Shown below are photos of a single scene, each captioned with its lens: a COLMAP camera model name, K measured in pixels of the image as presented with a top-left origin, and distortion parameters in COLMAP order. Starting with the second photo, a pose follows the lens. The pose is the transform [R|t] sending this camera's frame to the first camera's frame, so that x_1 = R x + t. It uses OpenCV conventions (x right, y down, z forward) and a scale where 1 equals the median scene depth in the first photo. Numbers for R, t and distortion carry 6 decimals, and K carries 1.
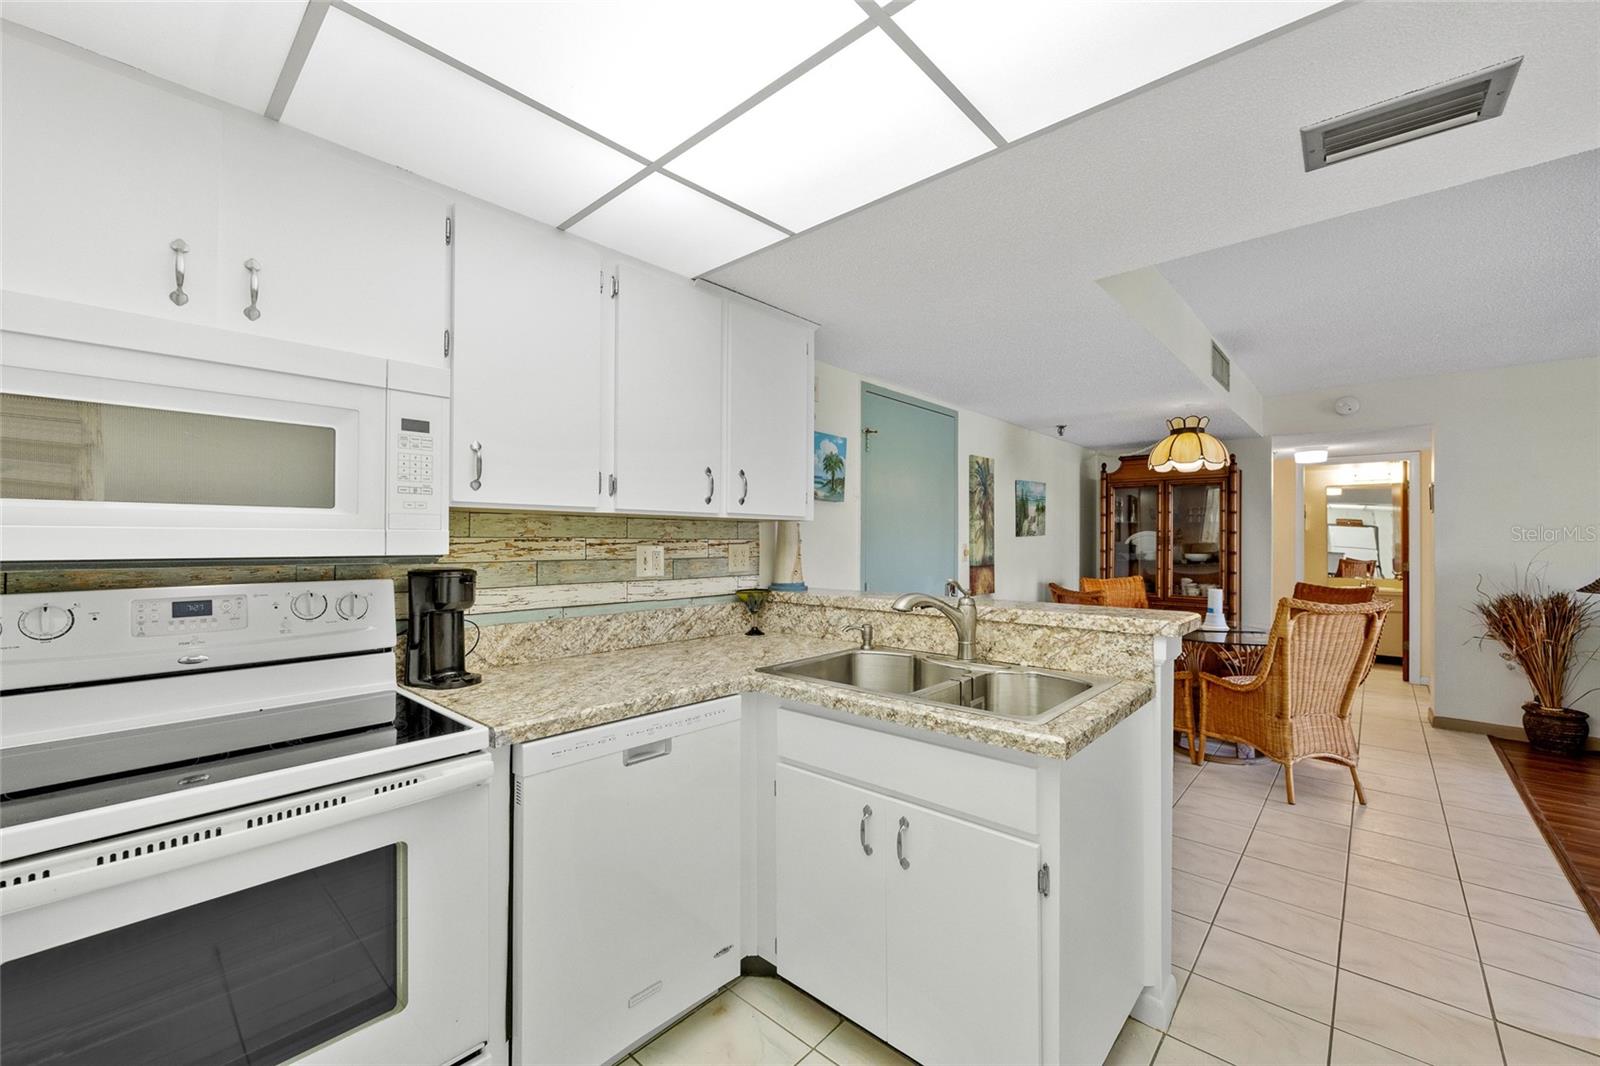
lens RADIAL K [[634.5, 0, 823.5], [0, 634.5, 538.0], [0, 0, 1]] dist [0.000019, -0.000005]
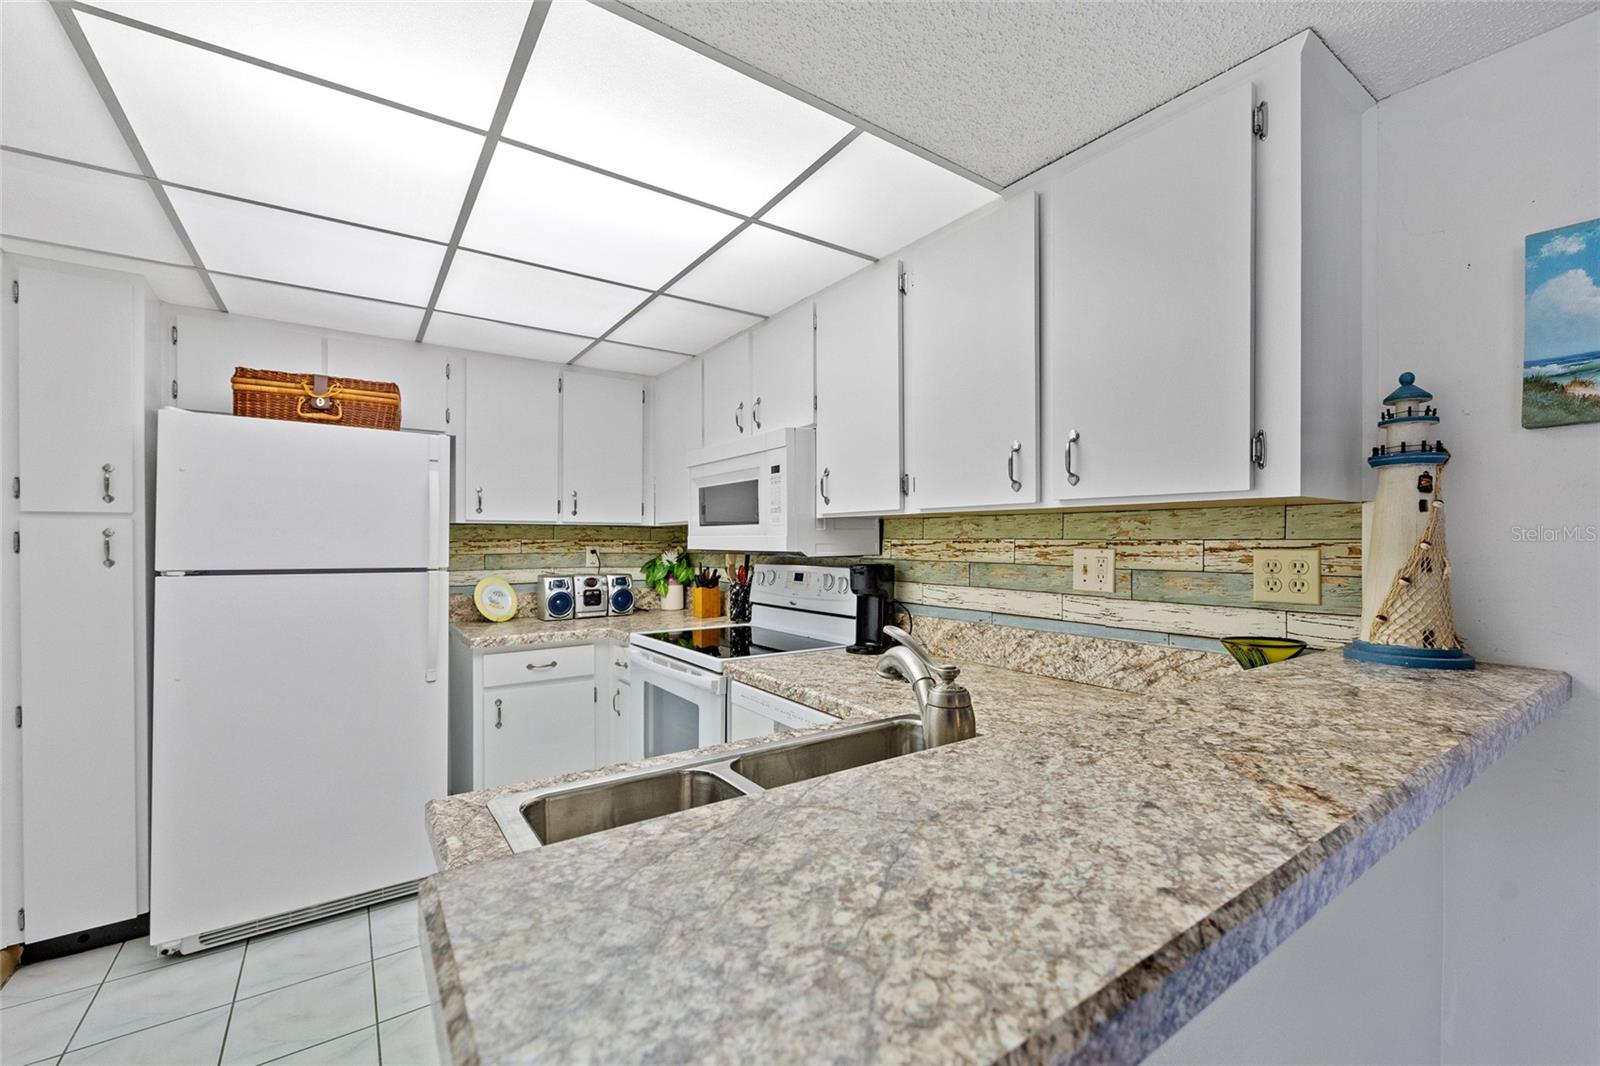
lens RADIAL K [[646.9, 0, 786.4], [0, 646.9, 540.3], [0, 0, 1]] dist [-0.000055, 0.000181]
pose [[-0.246404, -0.002047, -0.969165, 0.584553], [0.003522, 0.999989, -0.003007, 0.003147], [0.969161, -0.004154, -0.246394, 0.913770]]
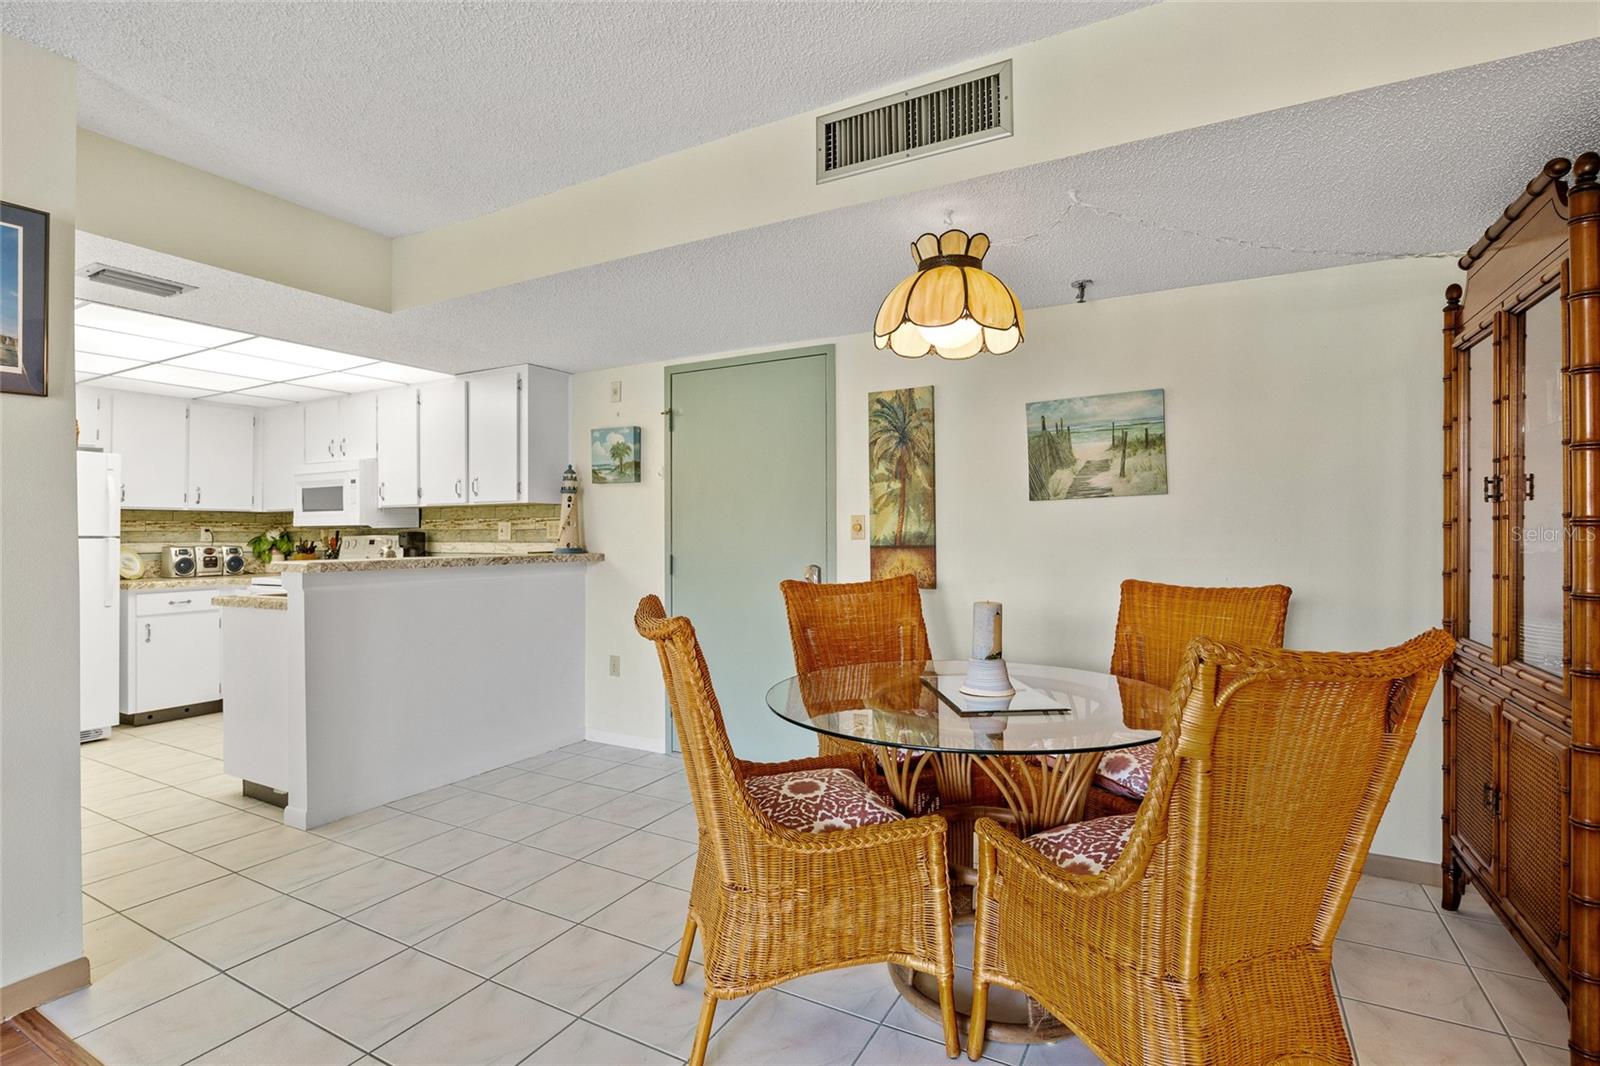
lens RADIAL K [[762.3, 0, 780.2], [0, 762.3, 525.0], [0, 0, 1]] dist [0.007306, -0.000205]
pose [[0.204423, -0.014243, -0.978779, 2.080927], [0.009810, 0.999874, -0.012501, 0.058188], [0.978834, -0.007046, 0.204537, 1.423678]]
